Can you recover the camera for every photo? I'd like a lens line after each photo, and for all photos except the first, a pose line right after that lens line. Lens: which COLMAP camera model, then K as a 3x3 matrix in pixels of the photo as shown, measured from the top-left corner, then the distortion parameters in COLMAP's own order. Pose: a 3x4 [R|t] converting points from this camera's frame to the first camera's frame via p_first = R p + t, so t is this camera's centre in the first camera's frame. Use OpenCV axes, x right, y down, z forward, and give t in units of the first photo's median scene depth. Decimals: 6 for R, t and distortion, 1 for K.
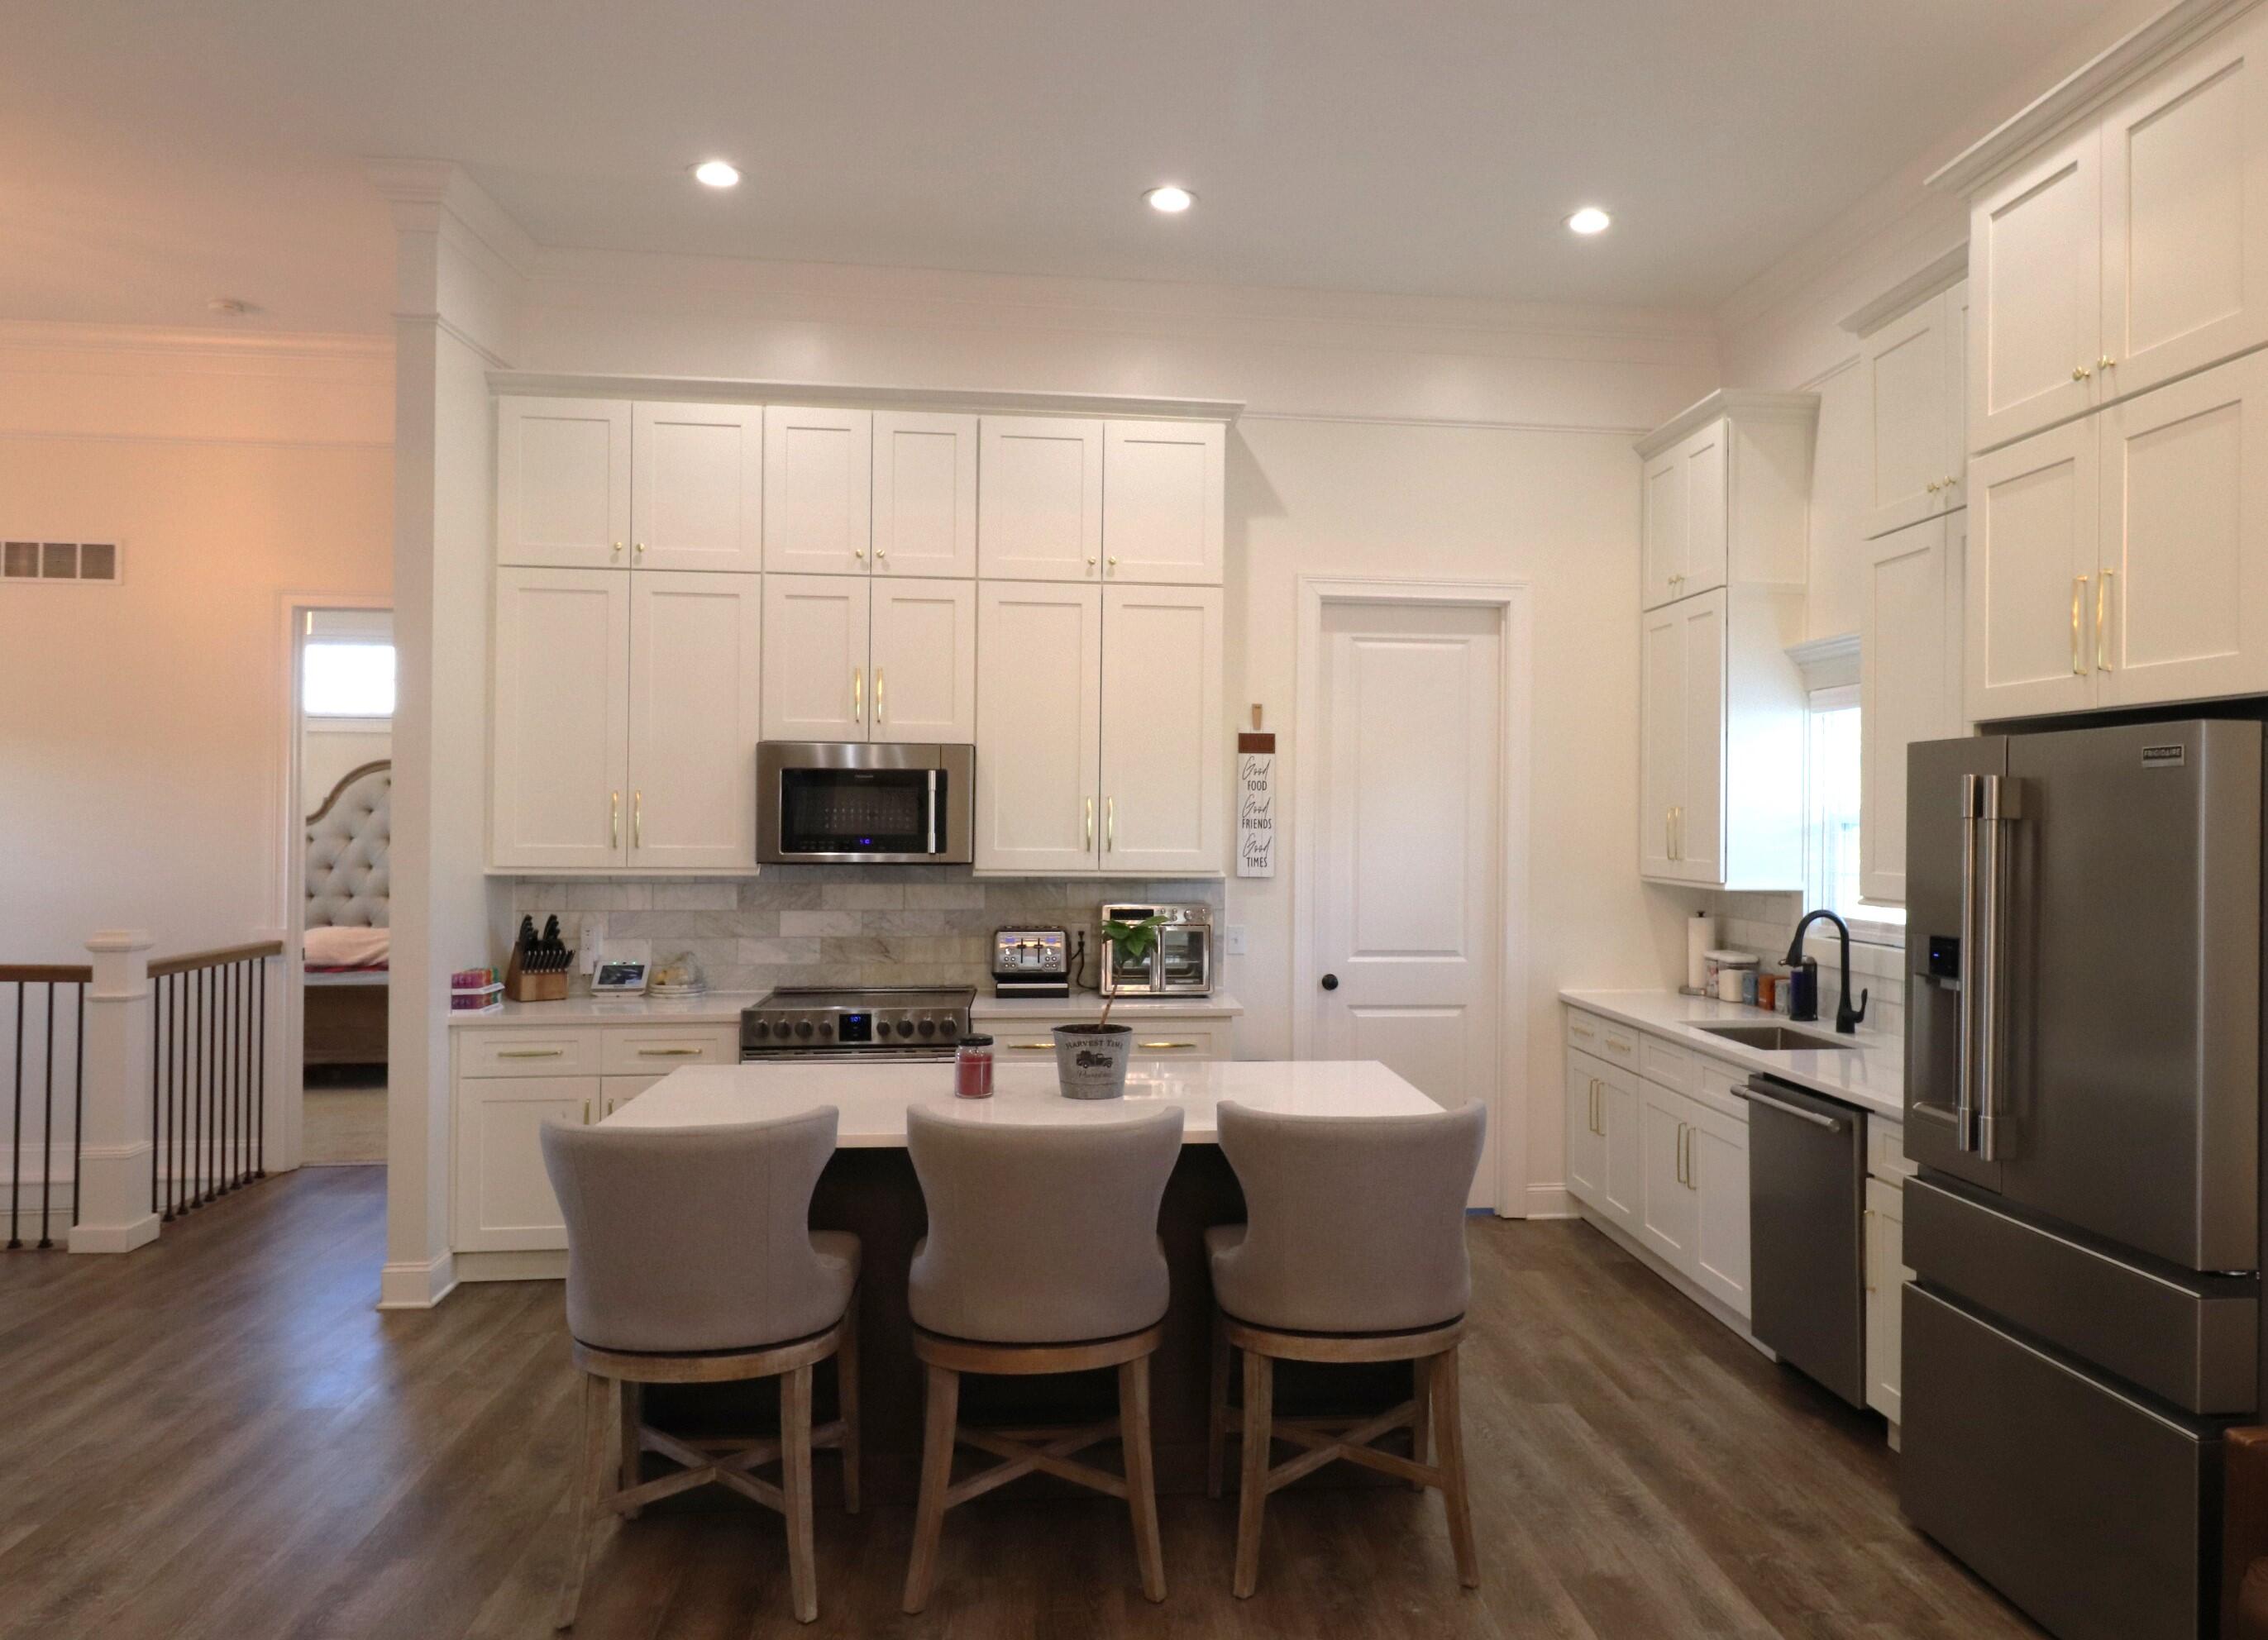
lens RADIAL K [[1549.9, 0, 1134.0], [0, 1549.9, 820.0], [0, 0, 1]] dist [0.002980, 0.001470]
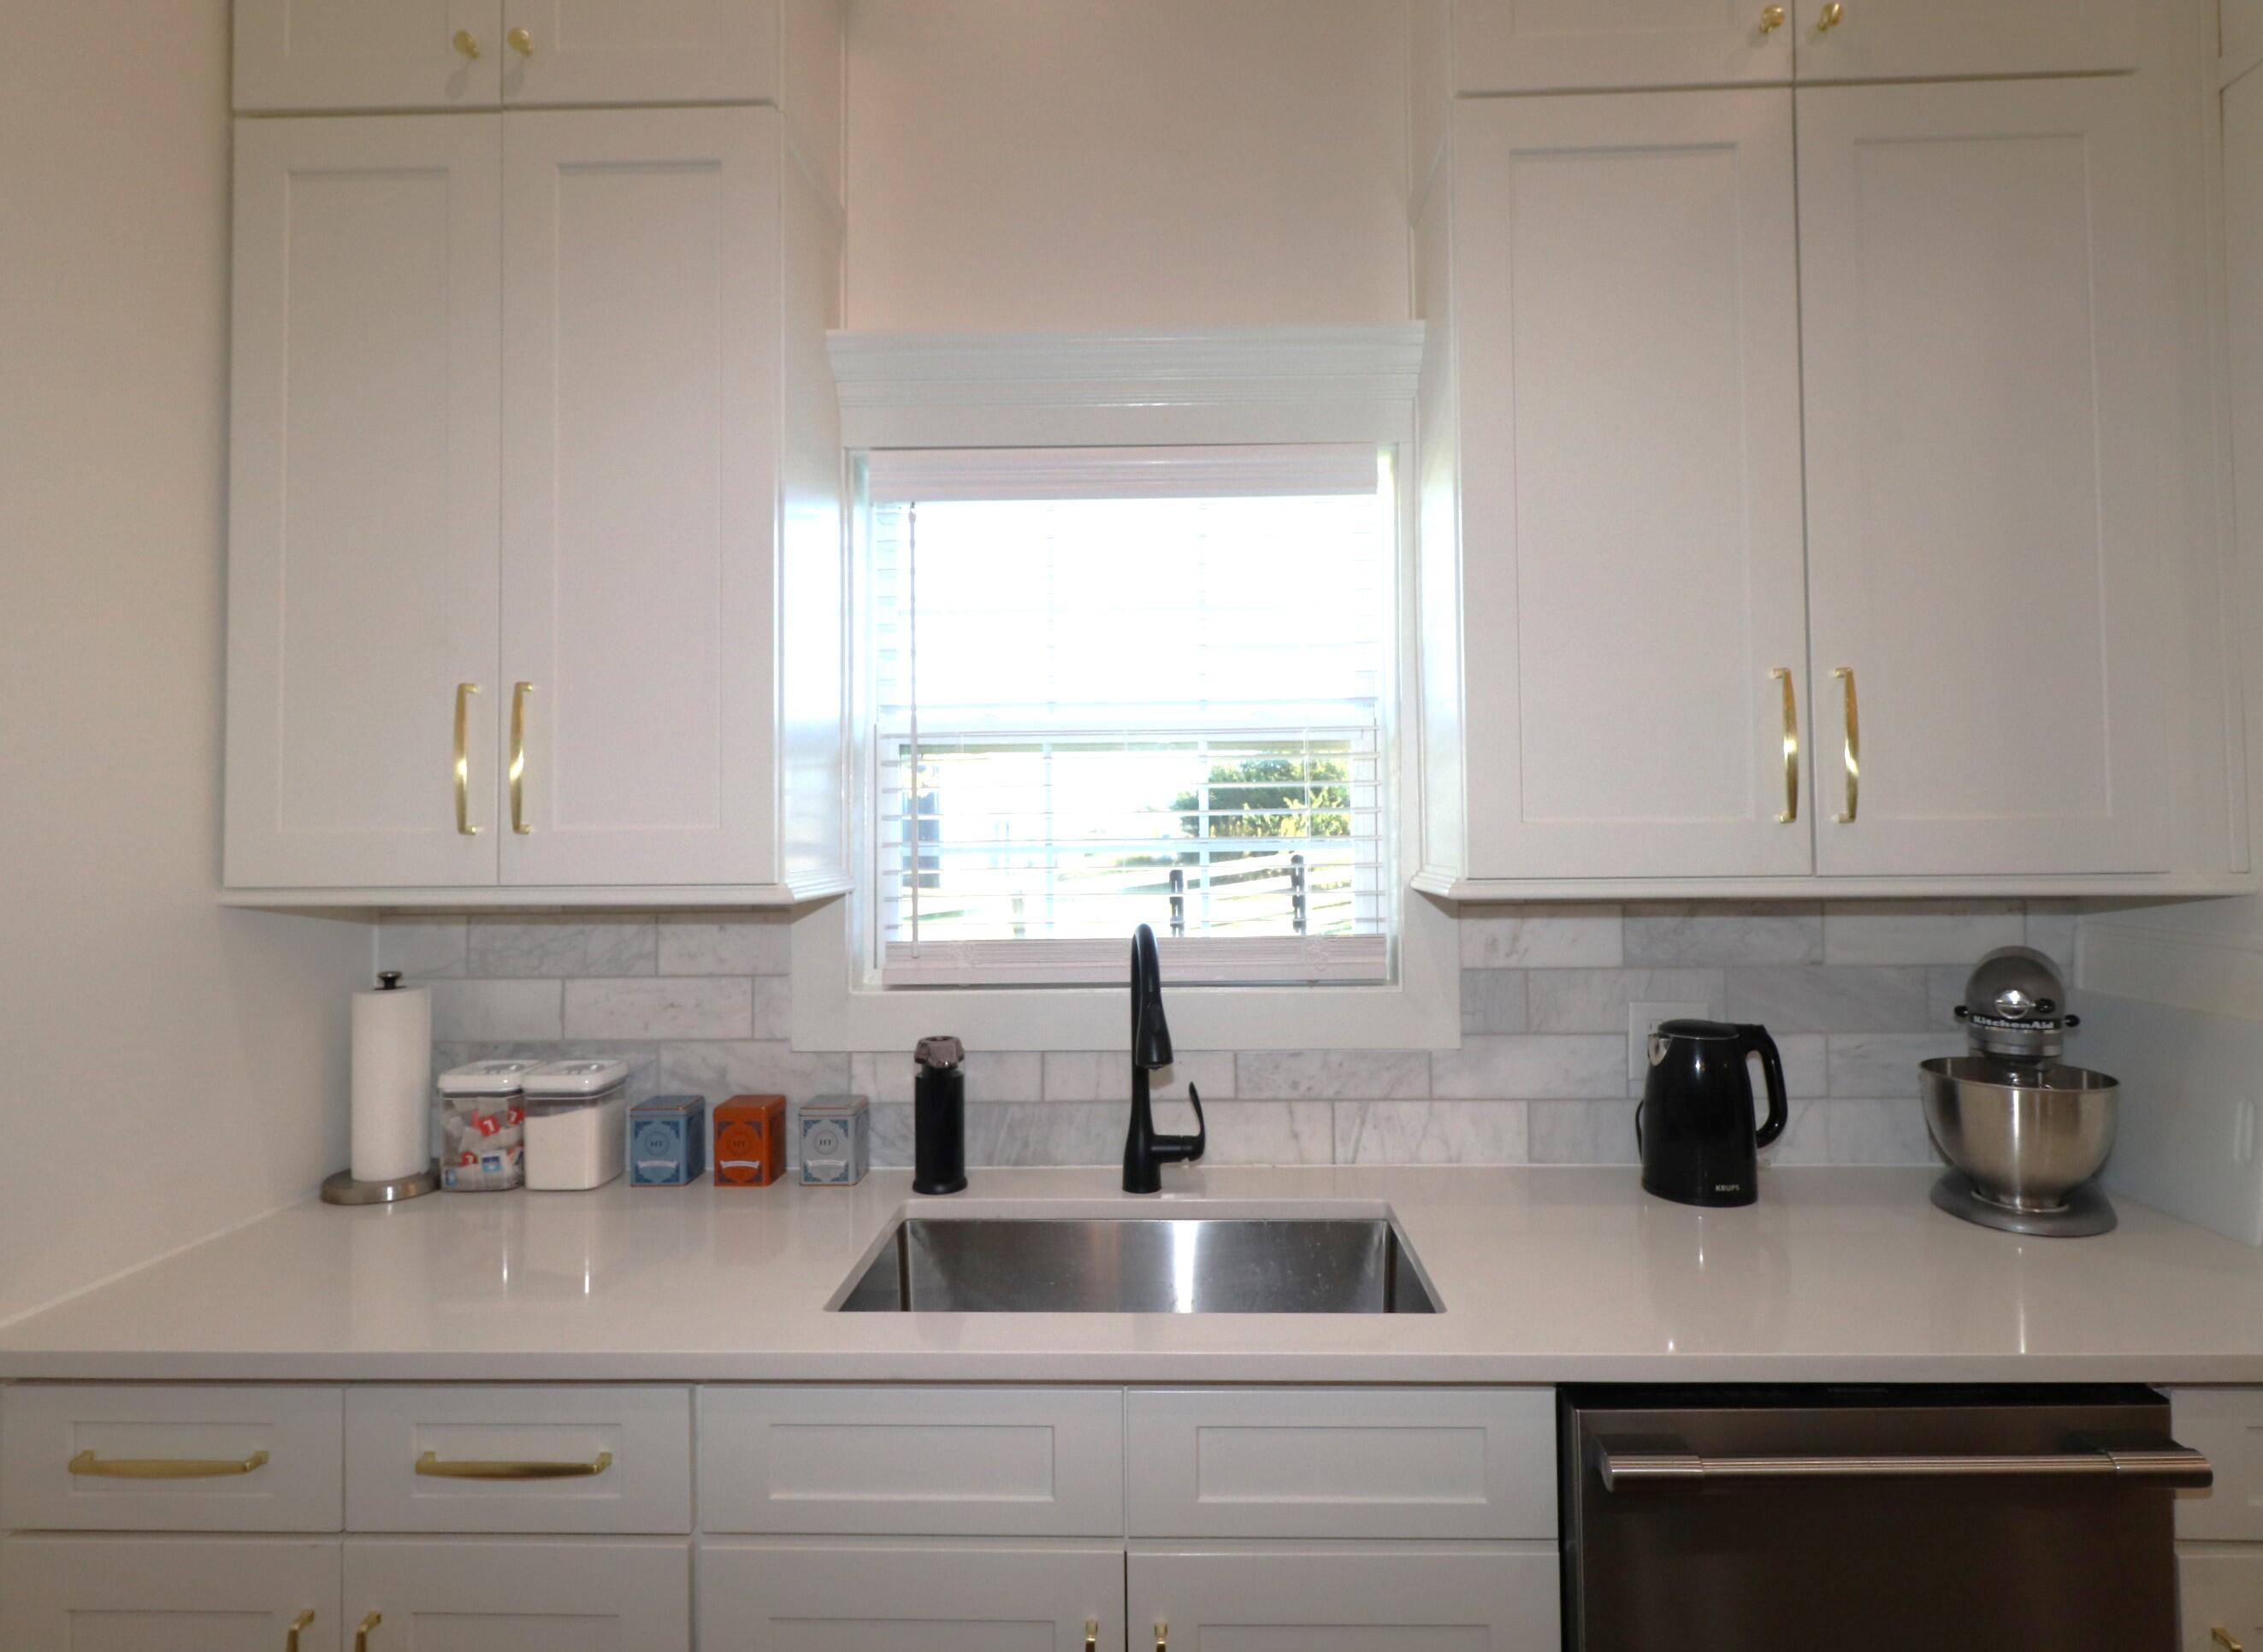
lens RADIAL K [[1188.9, 0, 1169.5], [0, 1188.9, 798.5], [0, 0, 1]] dist [-0.001138, -0.000301]
pose [[0.104258, 0.017901, 0.994389, 0.108756], [0.010535, 0.999762, -0.019102, 0.028320], [-0.994494, 0.012467, 0.104045, 0.960201]]
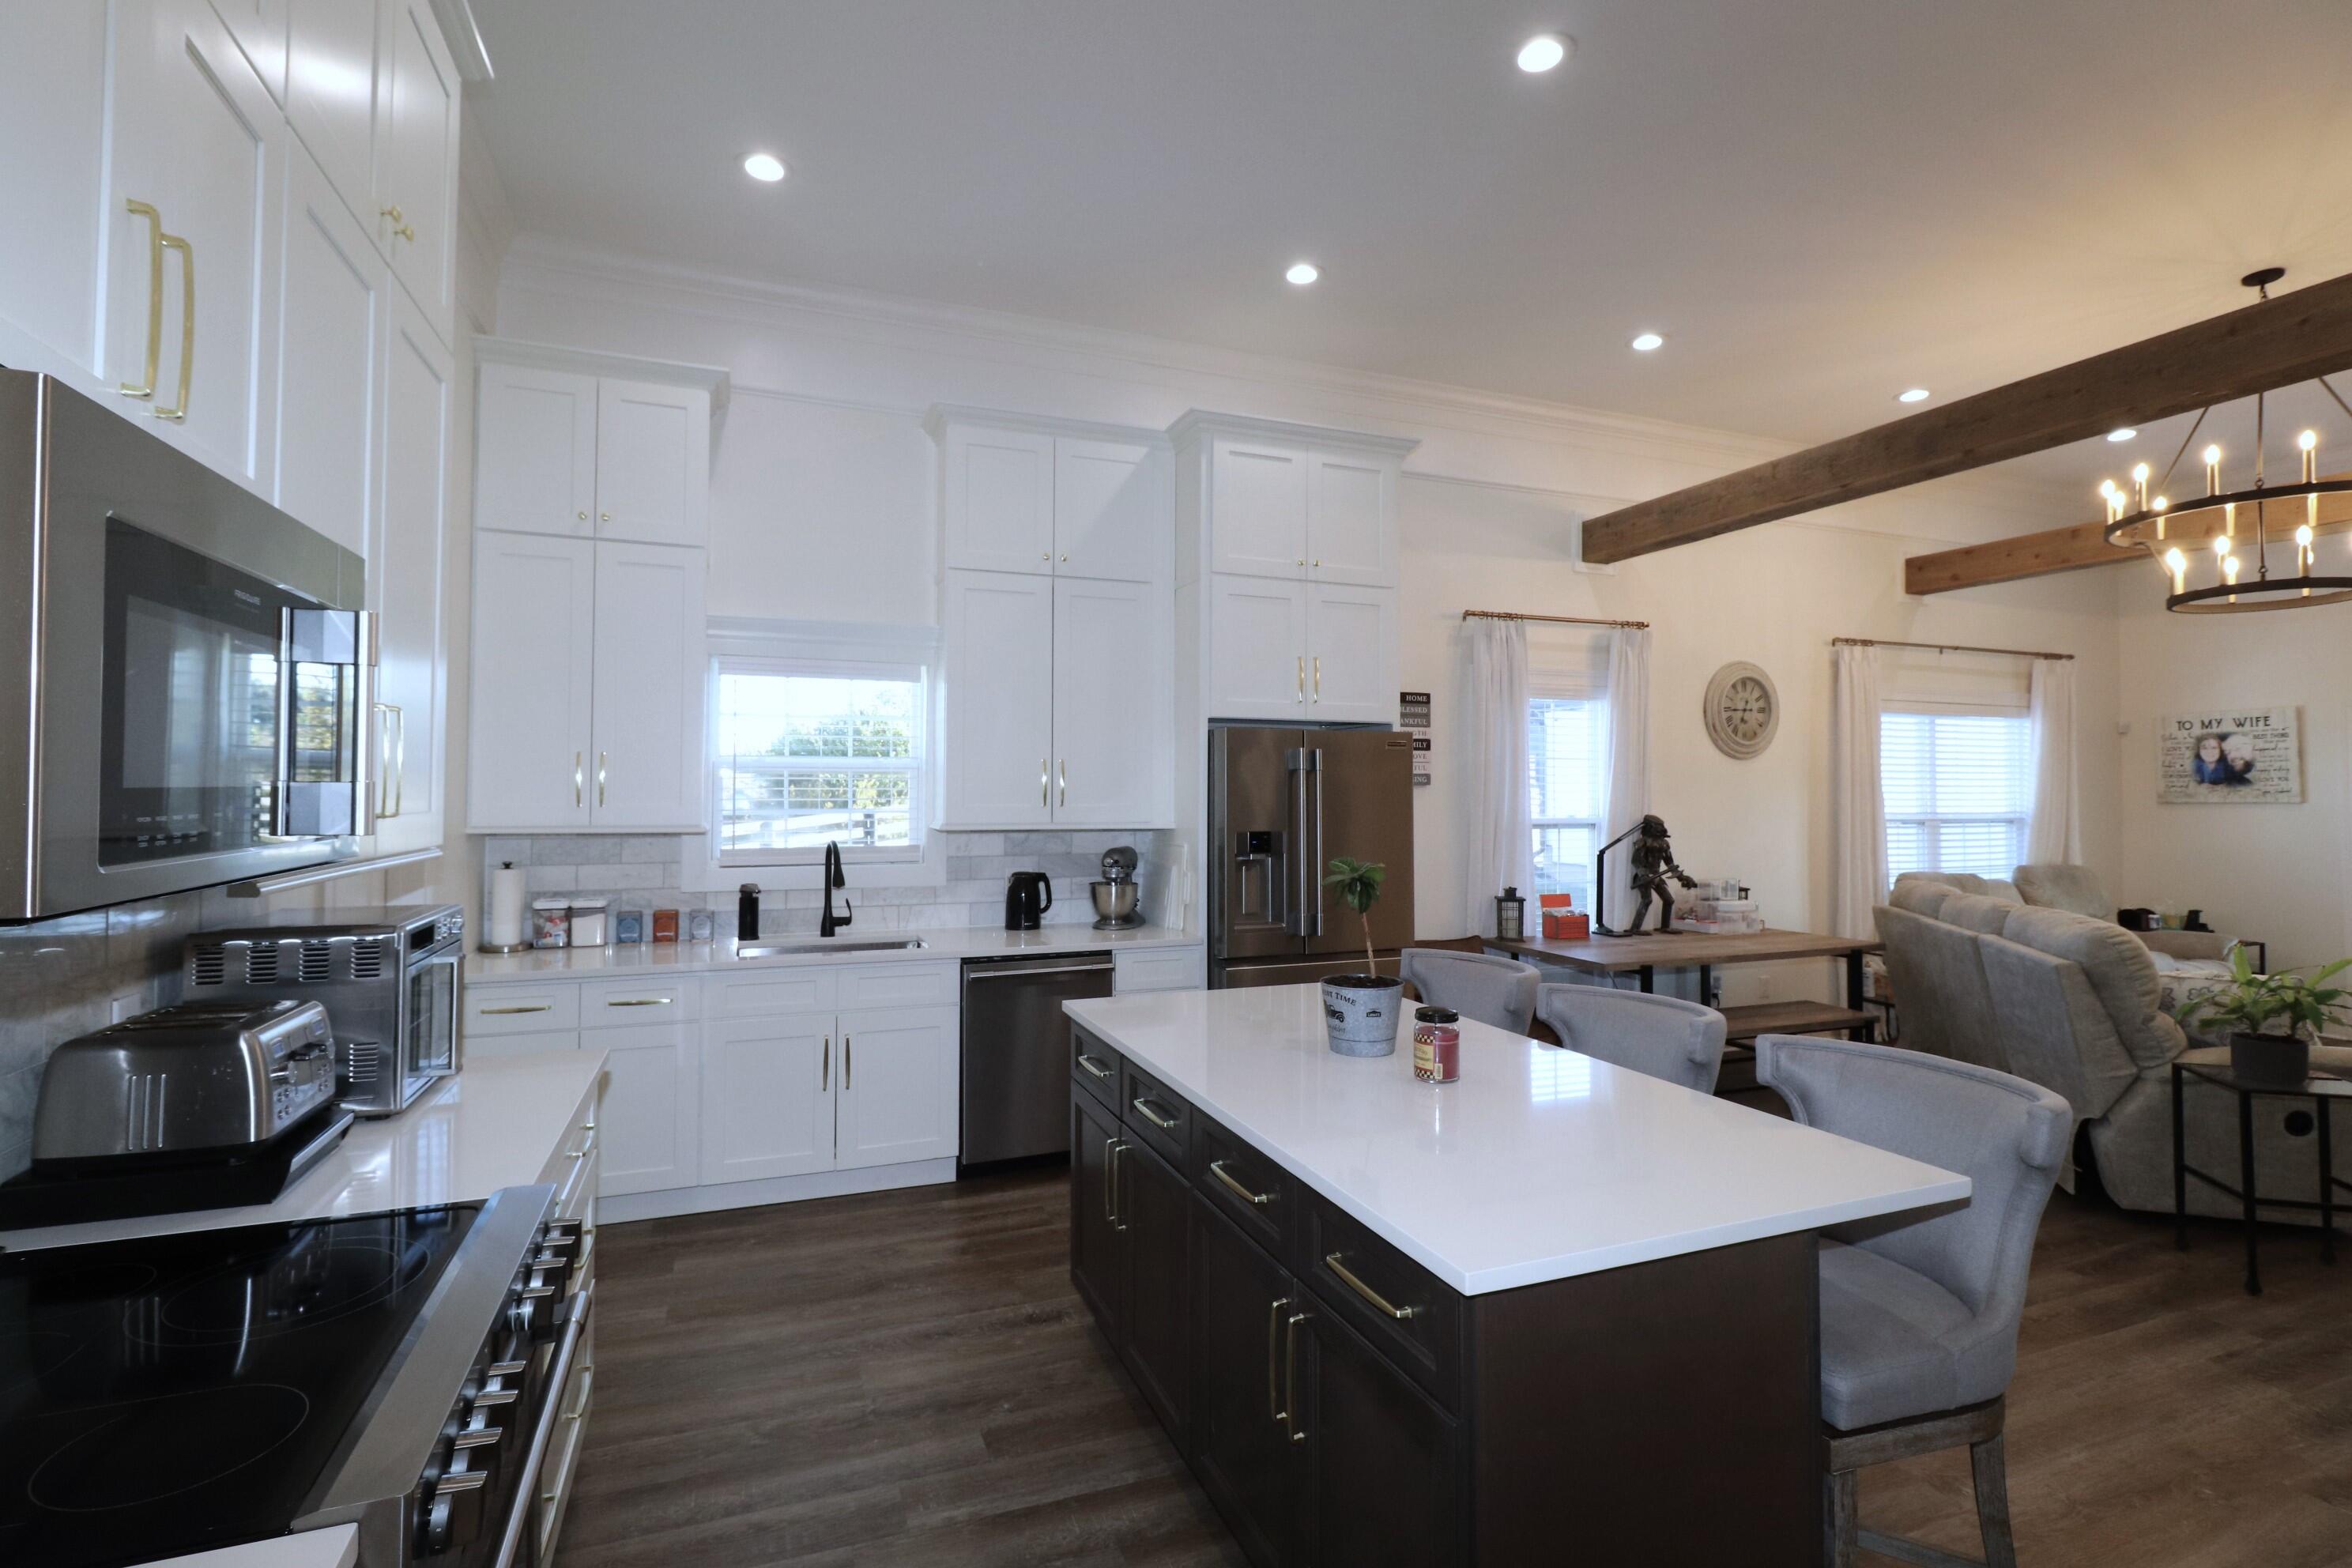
lens RADIAL K [[1090.9, 0, 1184.2], [0, 1090.9, 767.5], [0, 0, 1]] dist [-0.012104, 0.000066]
pose [[-0.287711, 0.008597, 0.957679, -0.481827], [-0.005890, 0.999925, -0.010746, 0.006874], [-0.957699, -0.008732, -0.287639, 0.984917]]
